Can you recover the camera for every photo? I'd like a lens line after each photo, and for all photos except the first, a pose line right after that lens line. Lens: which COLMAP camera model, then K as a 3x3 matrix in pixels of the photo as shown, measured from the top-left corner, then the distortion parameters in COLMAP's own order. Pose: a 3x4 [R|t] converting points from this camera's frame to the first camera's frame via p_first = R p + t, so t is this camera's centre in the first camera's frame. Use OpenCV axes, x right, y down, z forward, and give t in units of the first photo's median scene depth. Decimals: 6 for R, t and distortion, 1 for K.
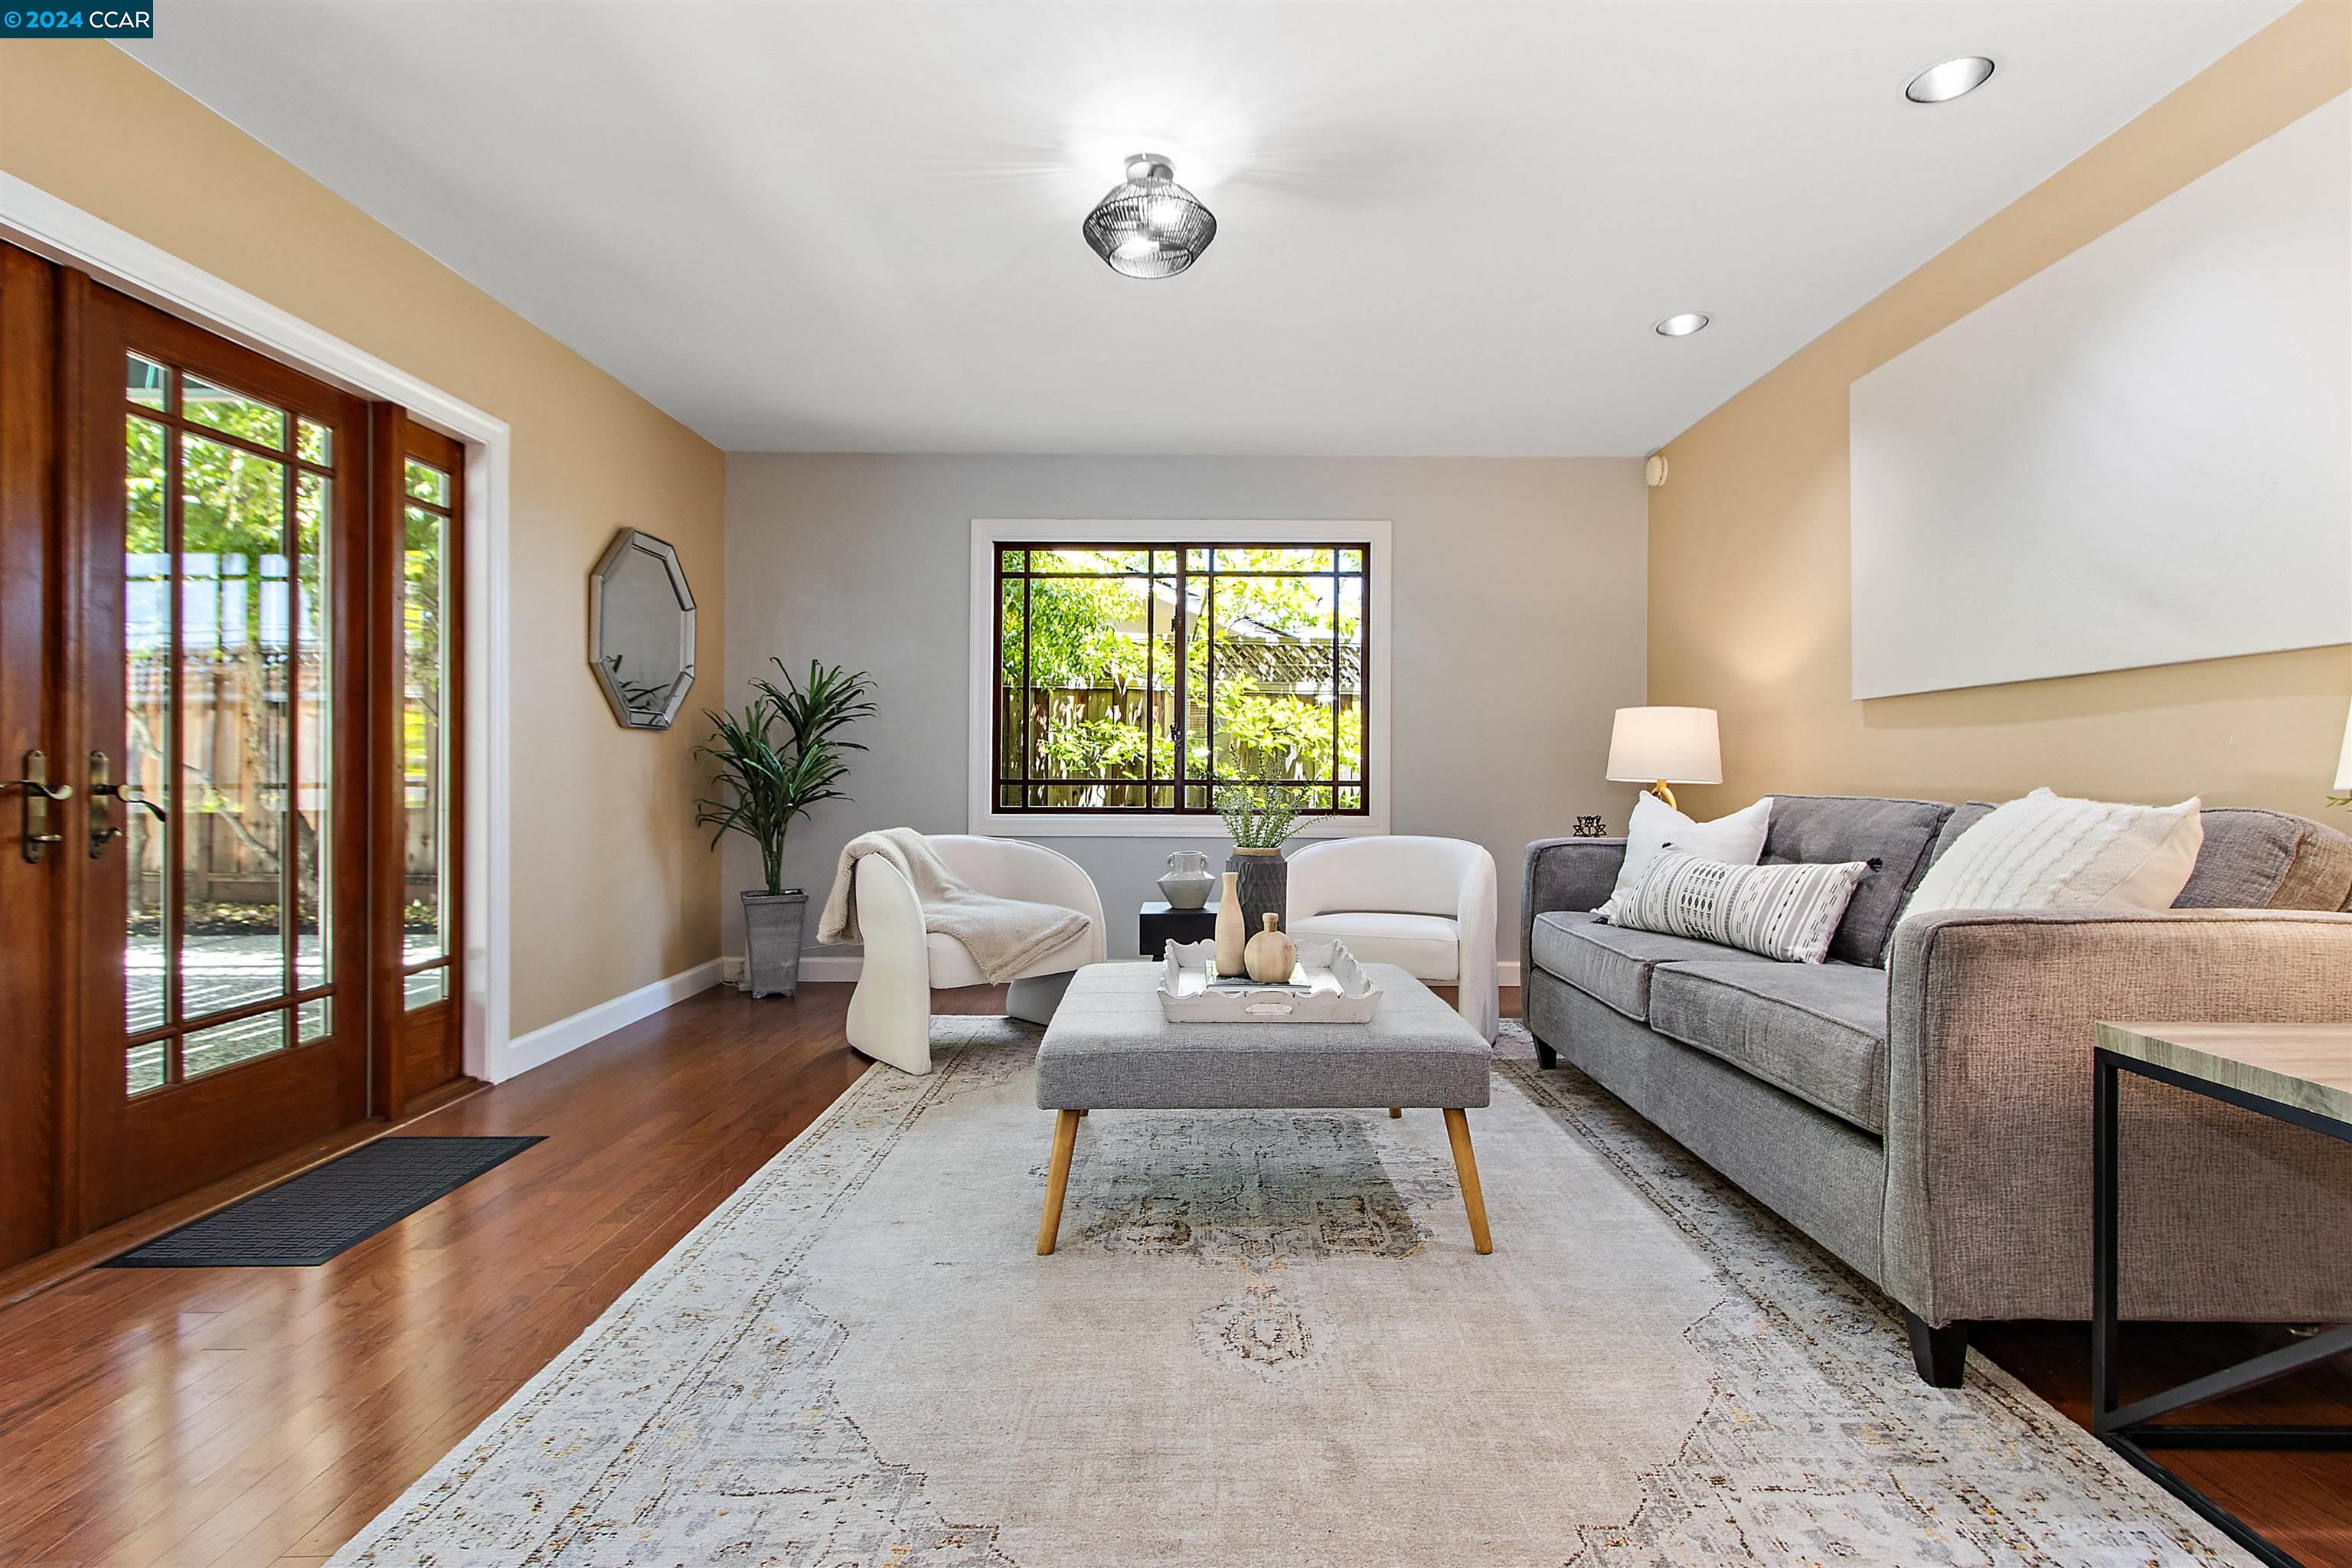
lens RADIAL K [[1098.4, 0, 1190.8], [0, 1098.4, 778.4], [0, 0, 1]] dist [0.003037, -0.000240]
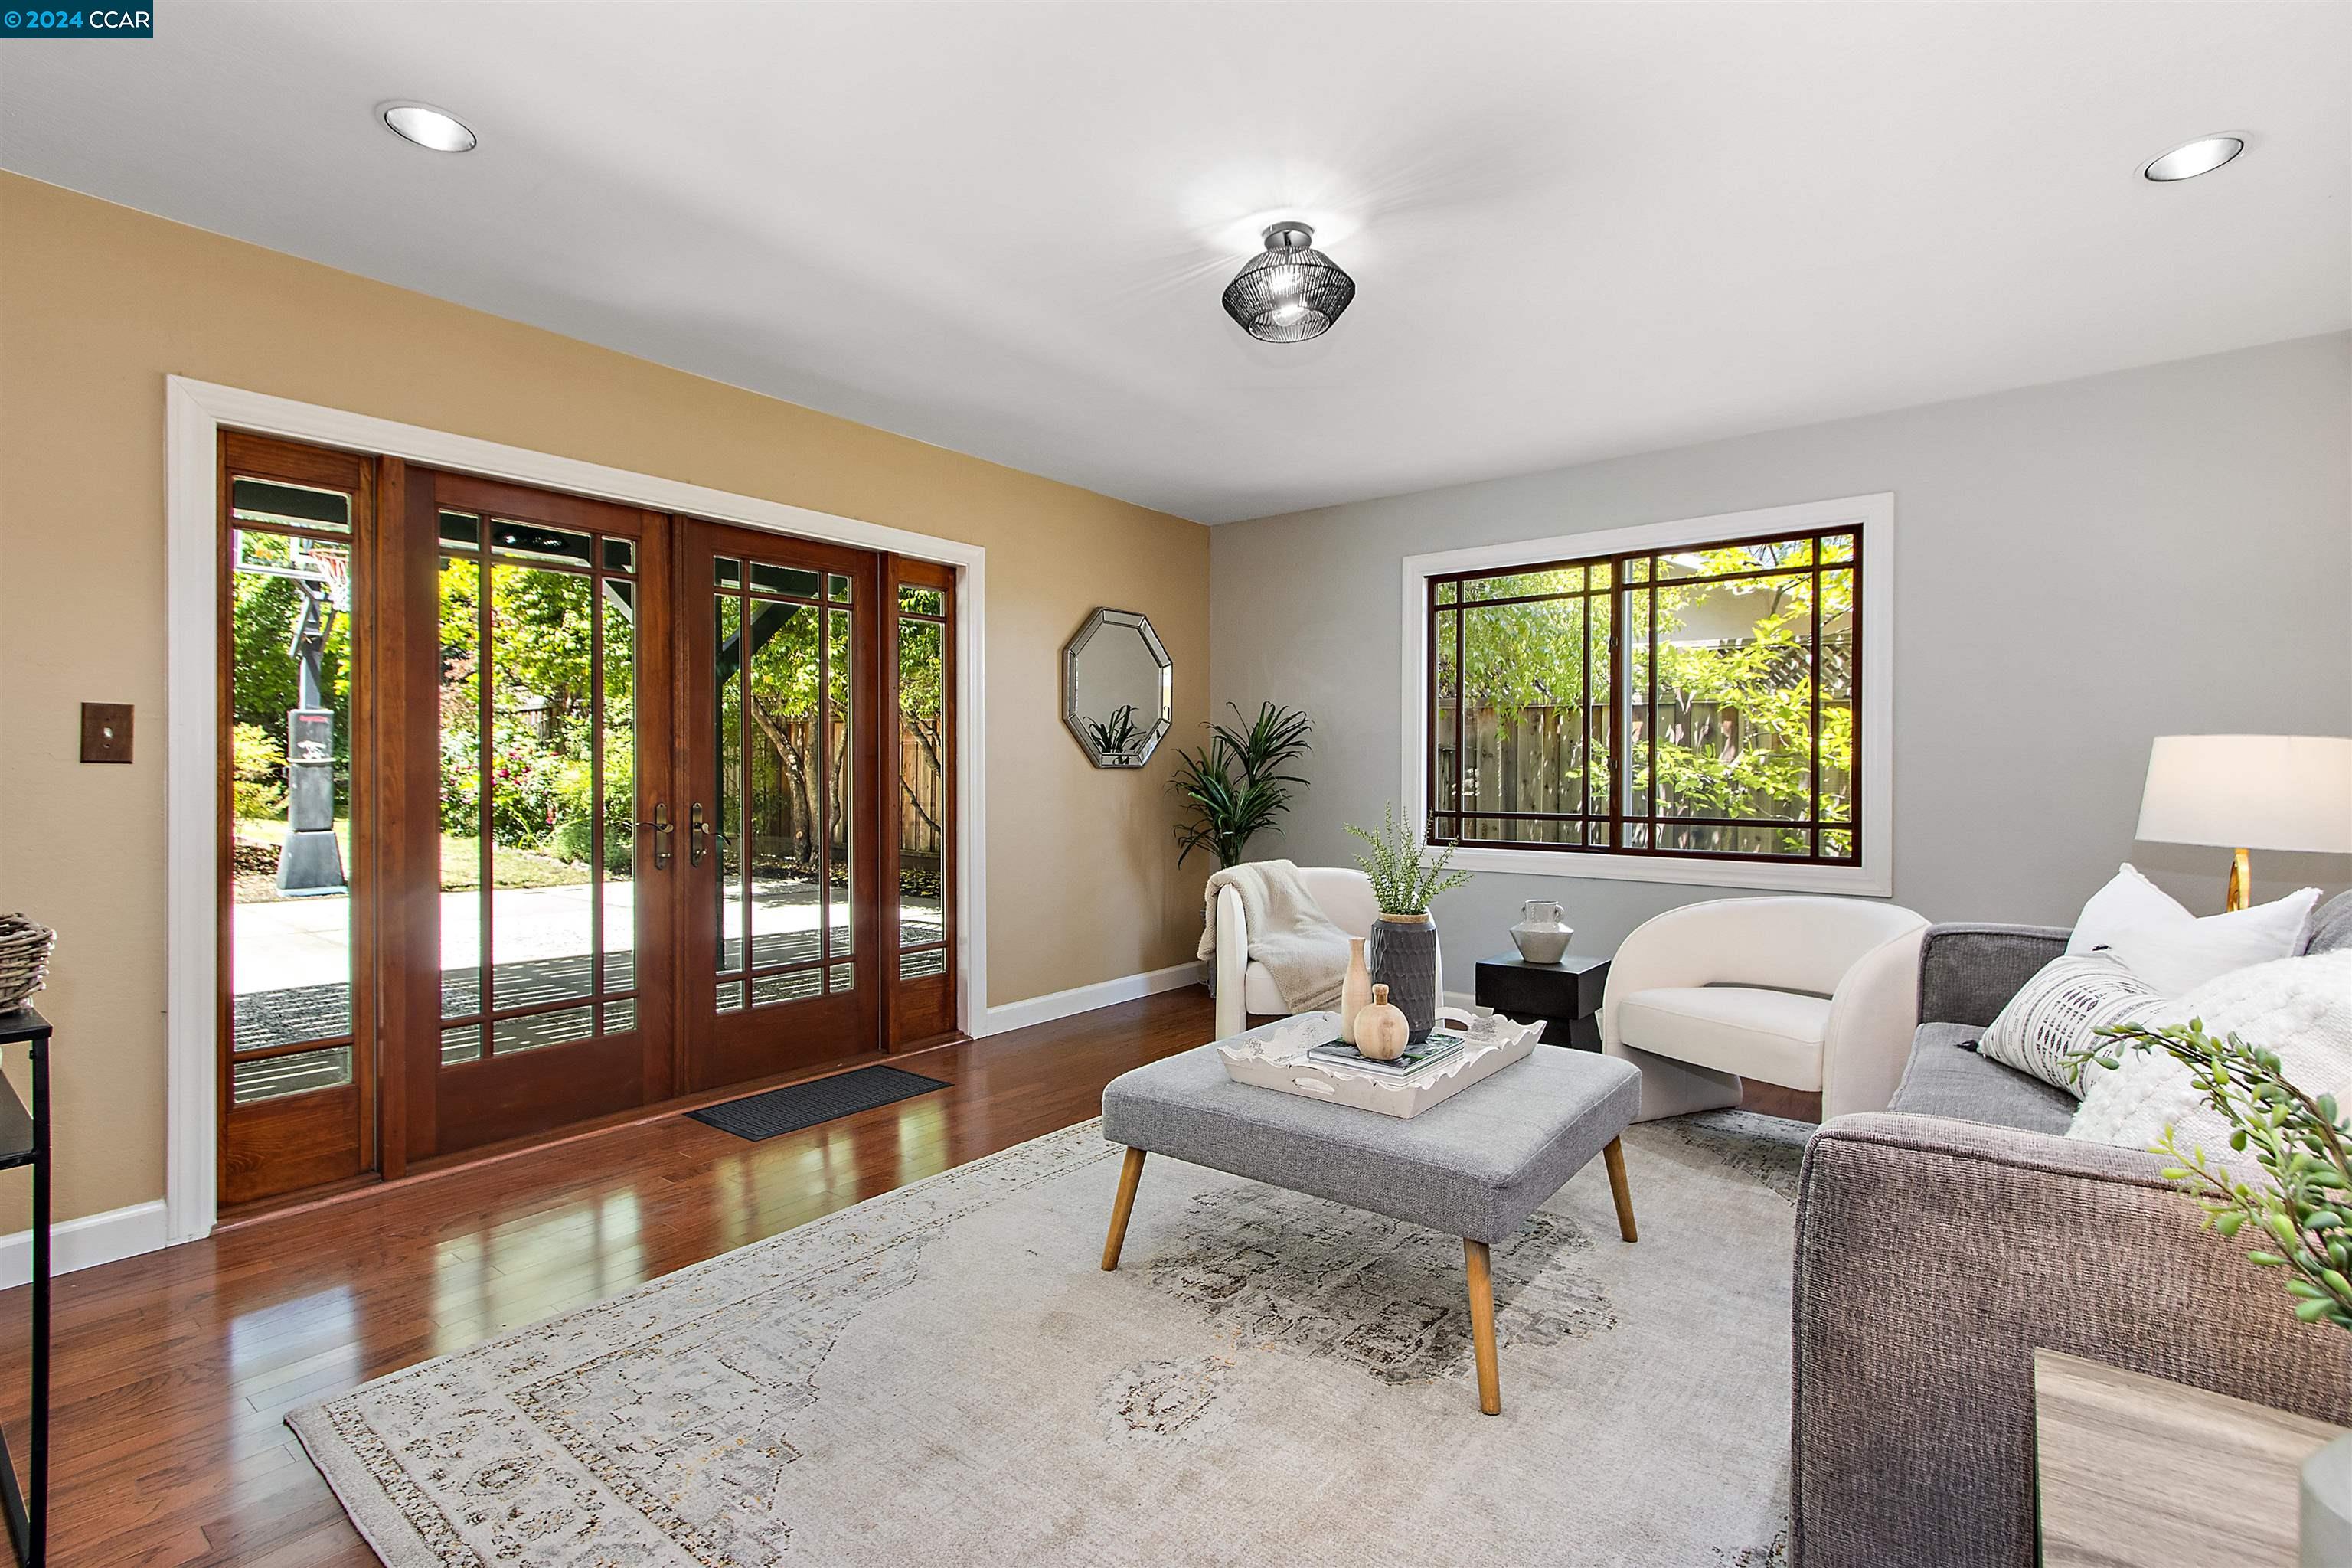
lens RADIAL K [[1077.2, 0, 1182.5], [0, 1077.2, 785.0], [0, 0, 1]] dist [0.005206, 0.000348]
pose [[0.787179, 0.005913, -0.616696, 0.391385], [-0.004026, 0.999982, 0.004448, -0.040979], [0.616711, -0.001019, 0.787189, 0.123287]]
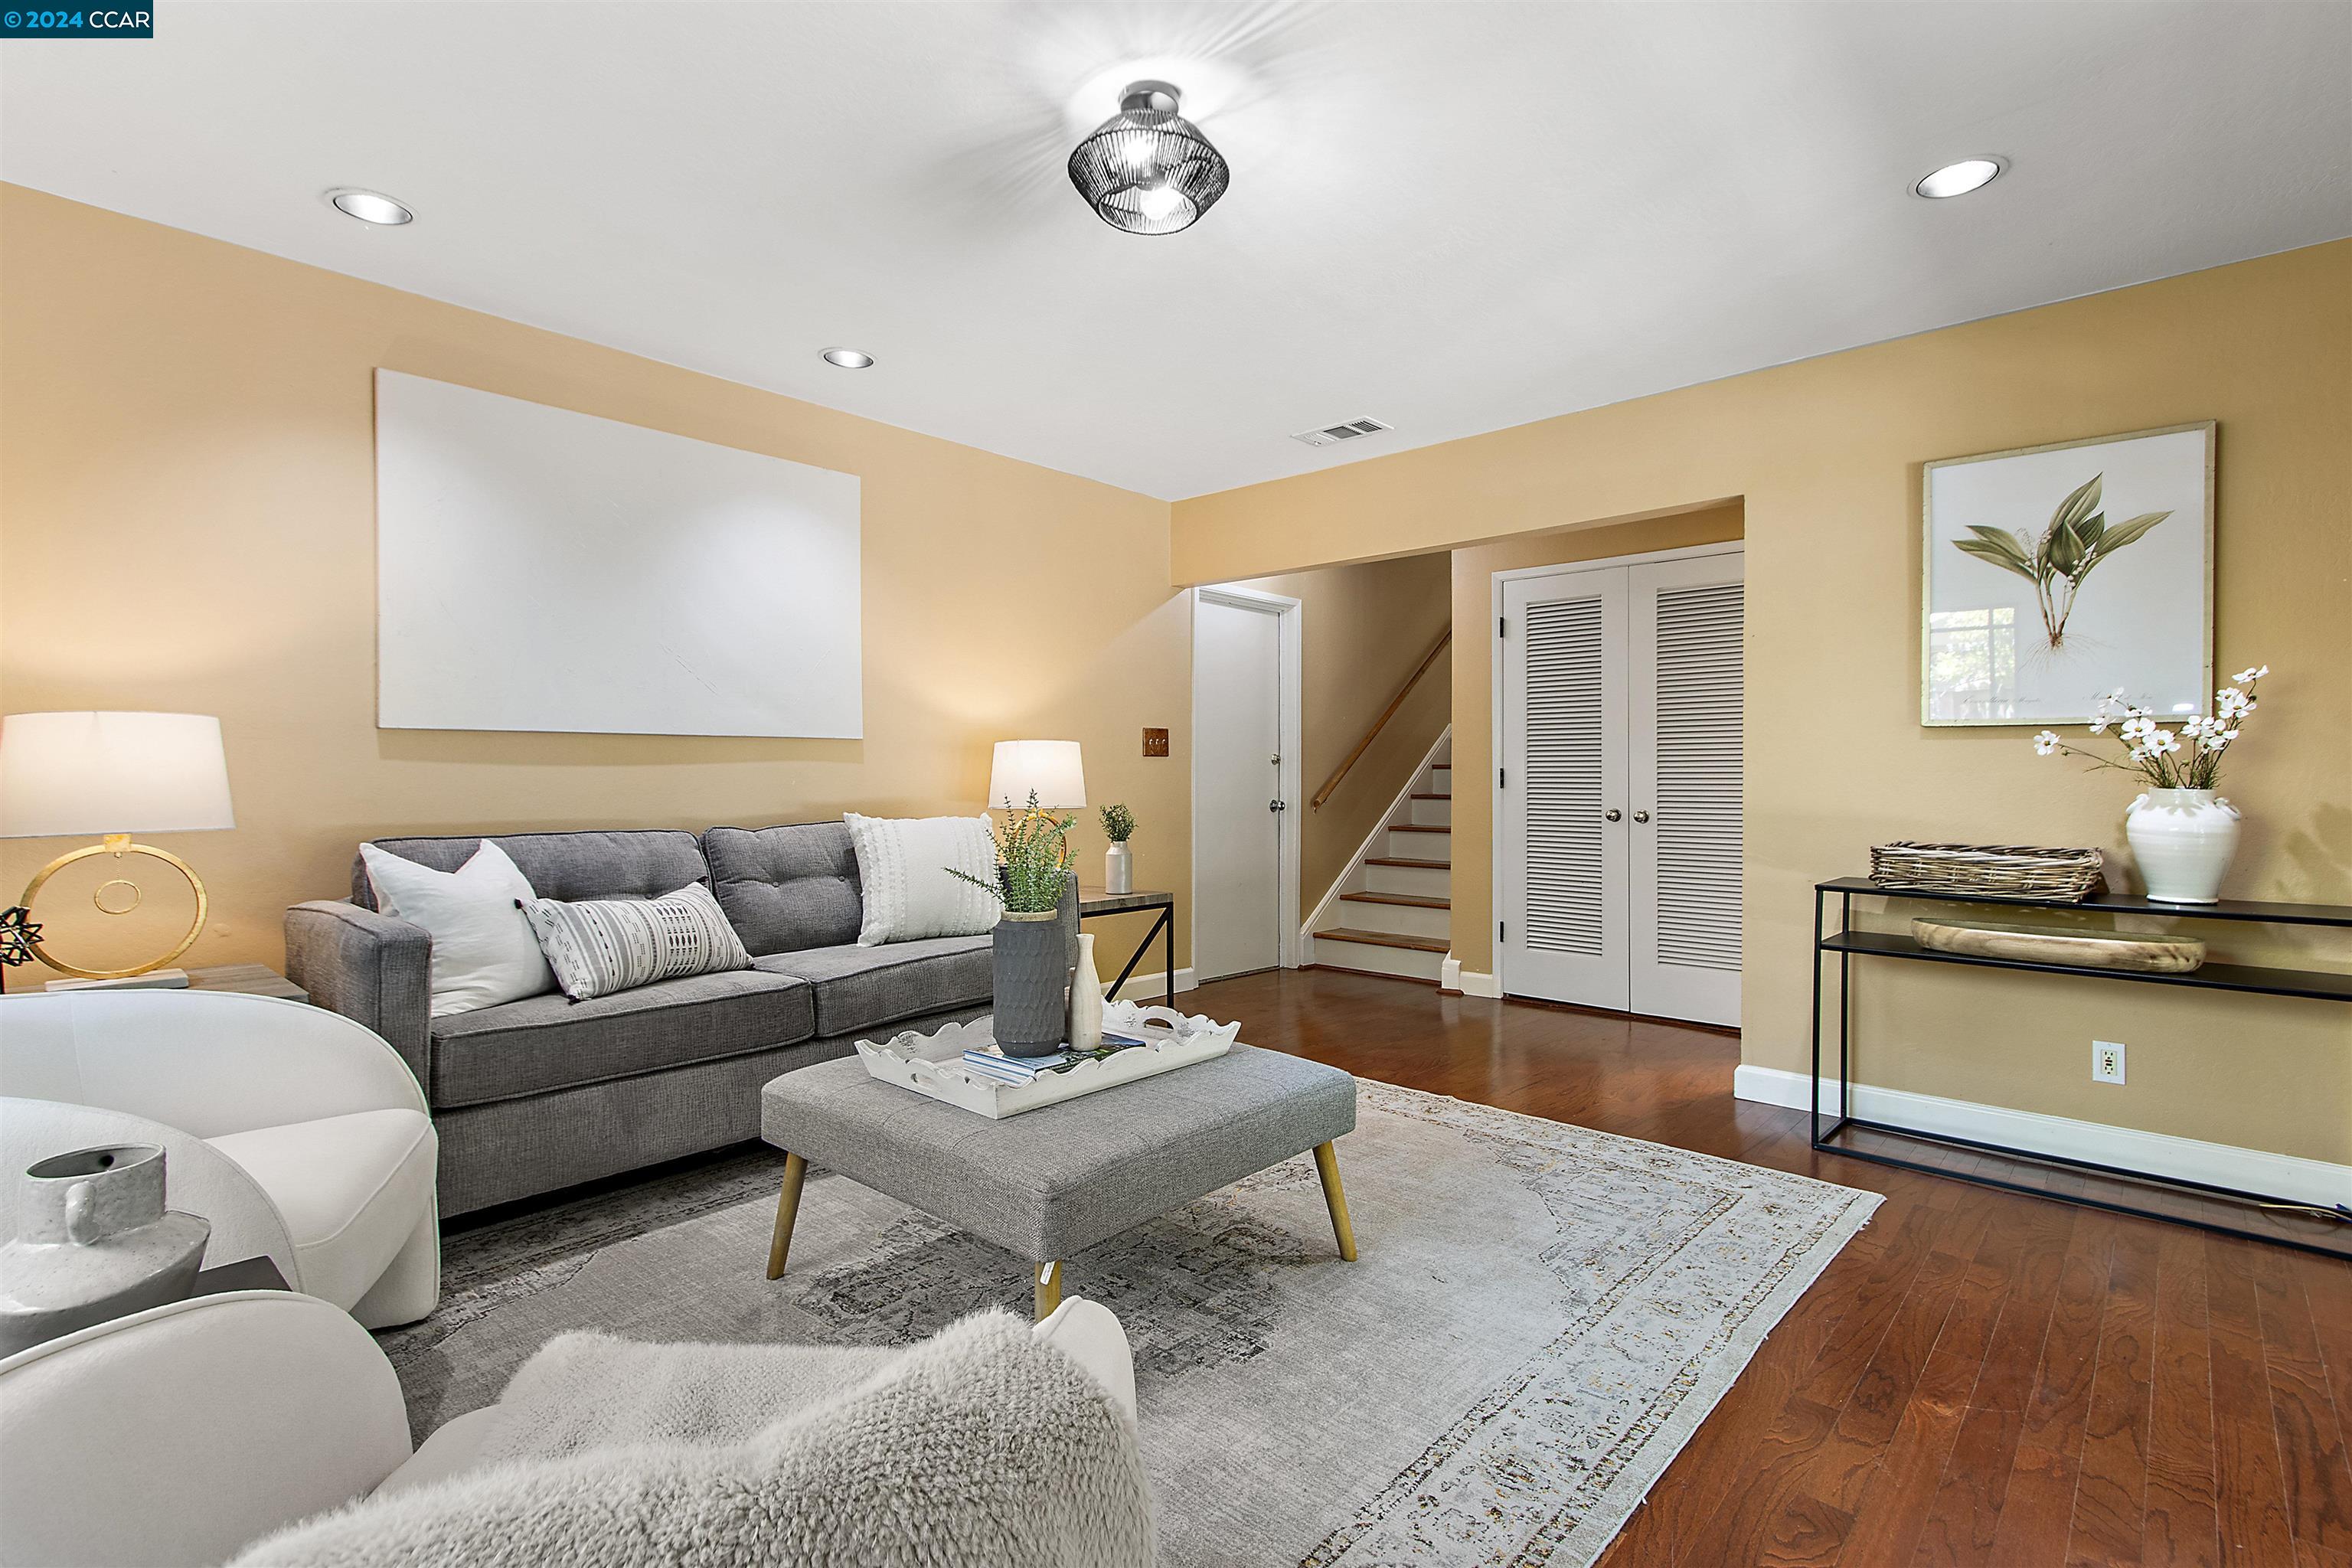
lens RADIAL K [[1098.4, 0, 1190.8], [0, 1098.4, 778.4], [0, 0, 1]] dist [0.003037, -0.000240]
pose [[-0.745800, -0.005243, 0.666149, -0.487915], [0.000655, 0.999963, 0.008604, -0.038202], [-0.666169, 0.006853, -0.745769, 1.262074]]
